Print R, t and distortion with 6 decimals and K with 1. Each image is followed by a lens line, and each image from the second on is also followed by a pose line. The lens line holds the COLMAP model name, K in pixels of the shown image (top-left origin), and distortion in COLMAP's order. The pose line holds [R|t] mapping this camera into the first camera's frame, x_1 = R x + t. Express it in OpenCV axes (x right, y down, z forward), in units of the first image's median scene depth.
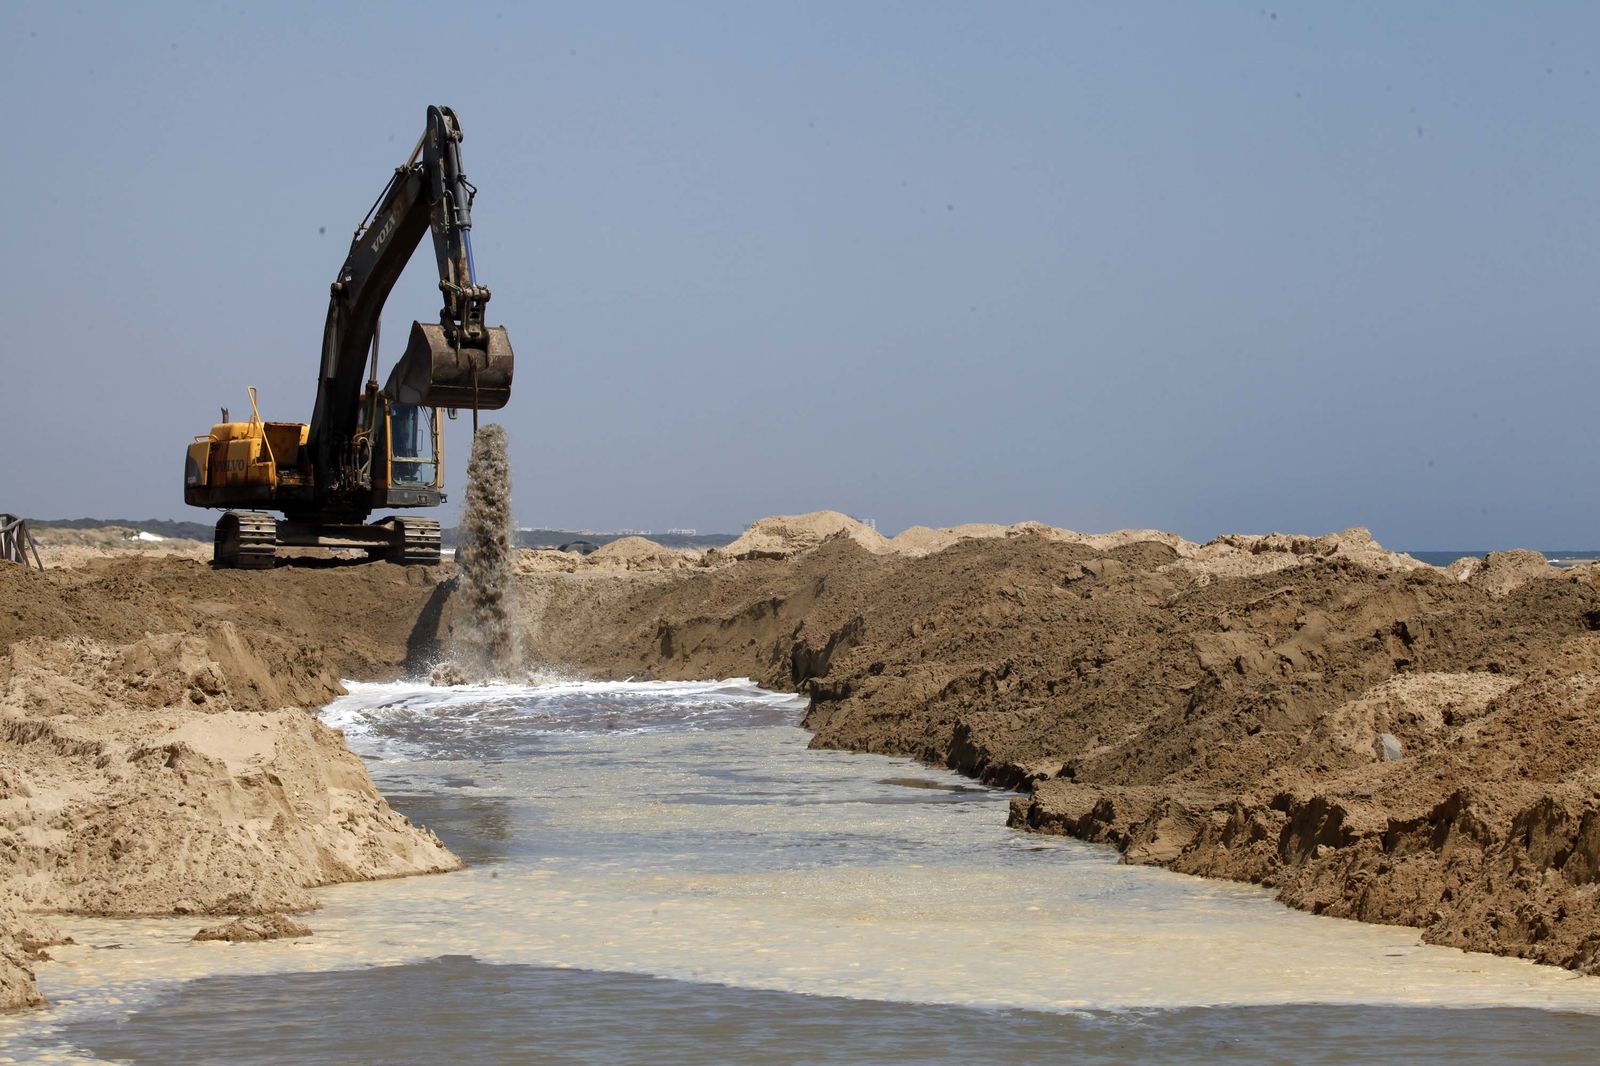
lens RADIAL K [[5704.7, 0, 800.0], [0, 5704.7, 533.0], [0, 0, 1]] dist [0.131688, 0.402385]
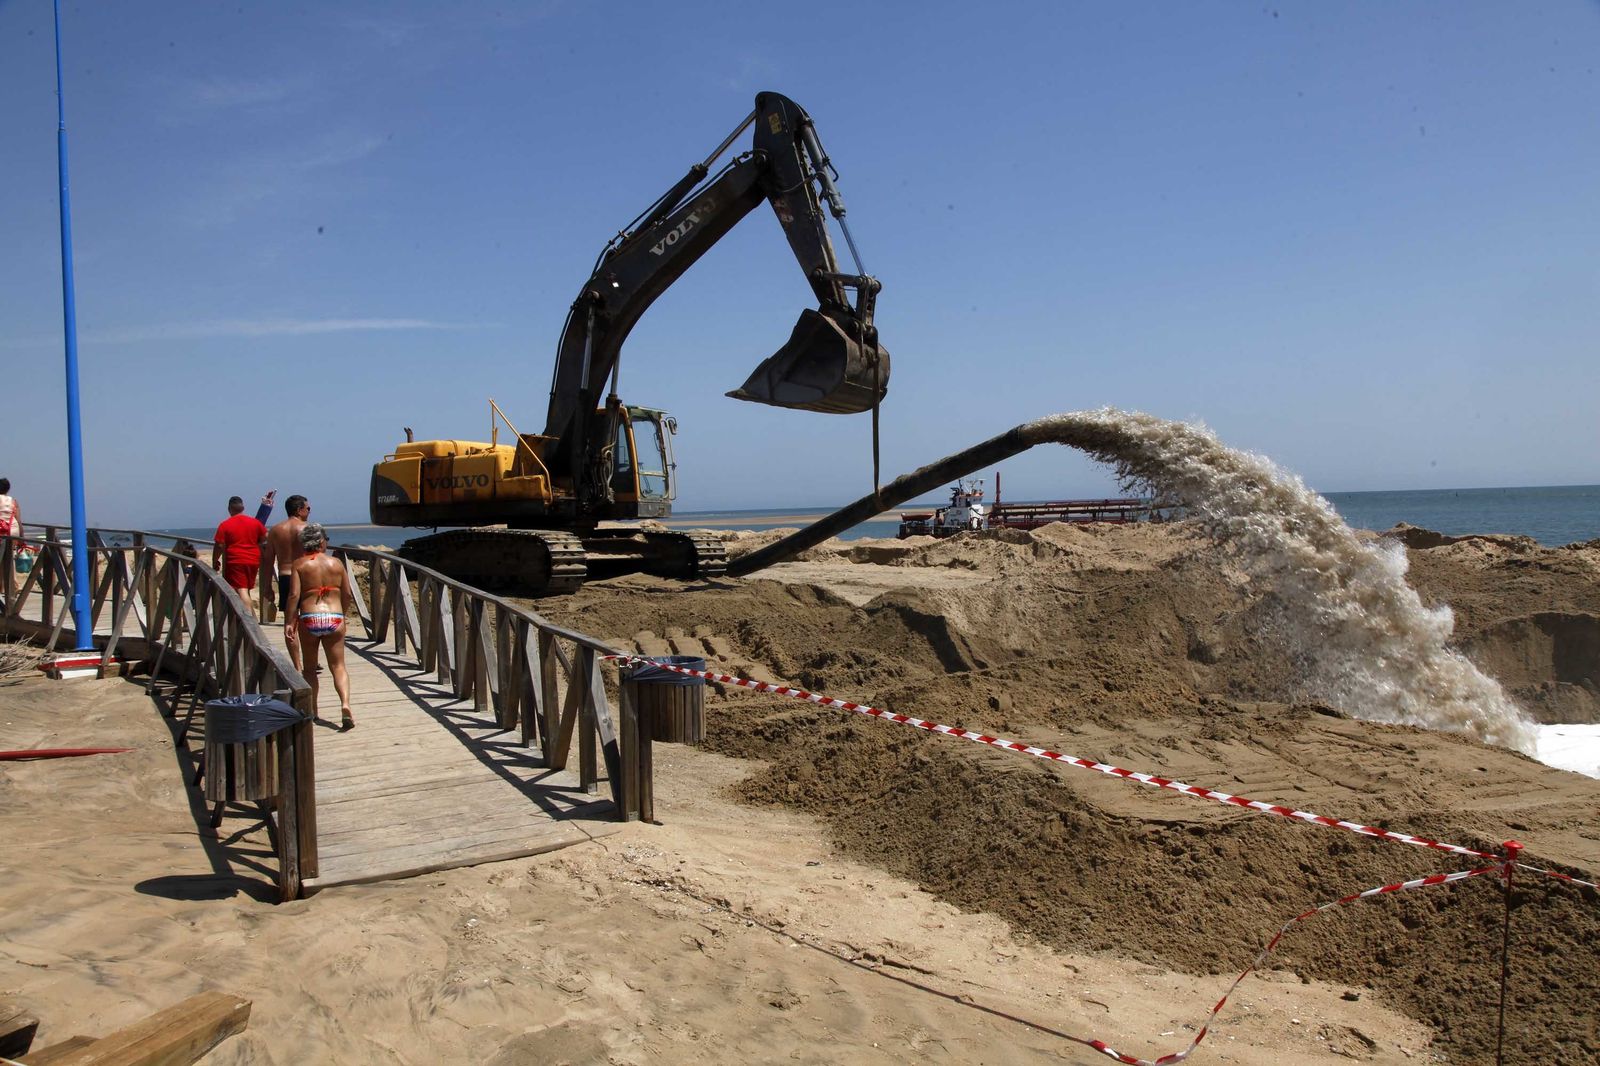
lens RADIAL K [[1205.4, 0, 800.0], [0, 1205.4, 533.0], [0, 0, 1]] dist [-0.064730, 0.005394]
pose [[0.836348, -0.034111, 0.547137, -0.165835], [0.026220, 0.999409, 0.022228, -0.006252], [-0.547572, -0.004244, 0.836748, 0.812941]]
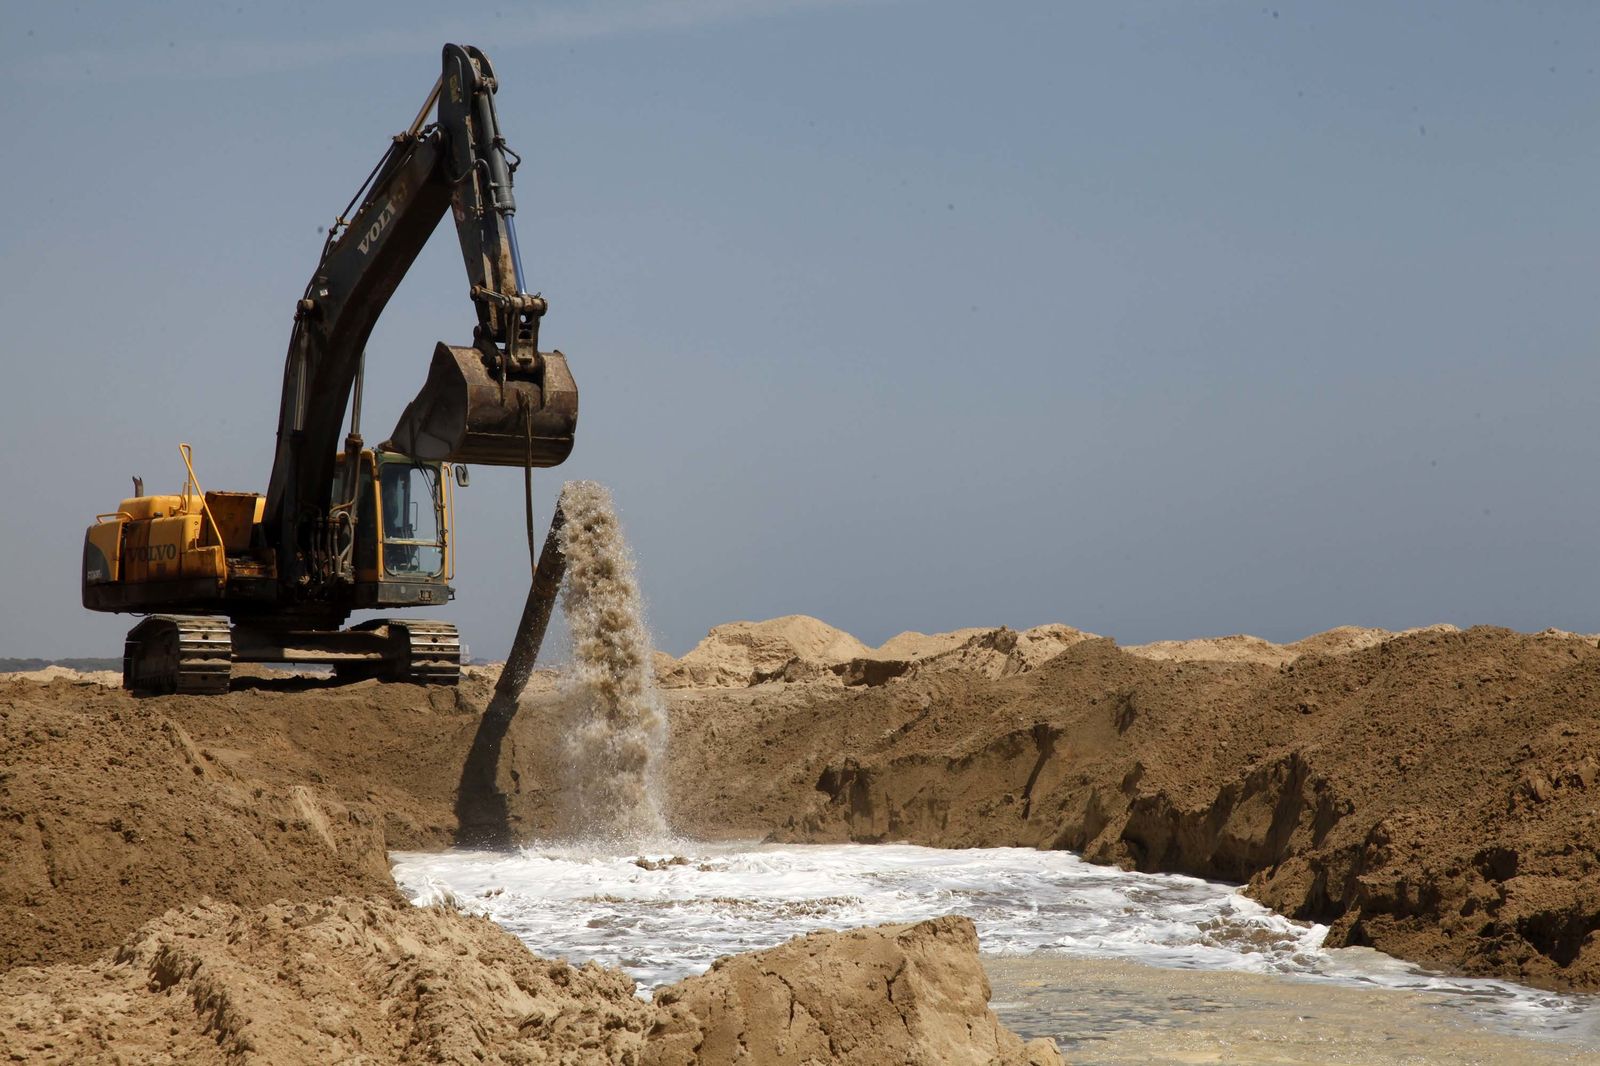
lens RADIAL K [[4576.8, 0, 800.0], [0, 4576.8, 533.0], [0, 0, 1]] dist [0.635282, -0.959343]
pose [[0.996104, -0.010124, 0.087599, -0.070546], [0.012428, 0.999590, -0.025803, 0.001973], [-0.087302, 0.026791, 0.995822, 0.410551]]
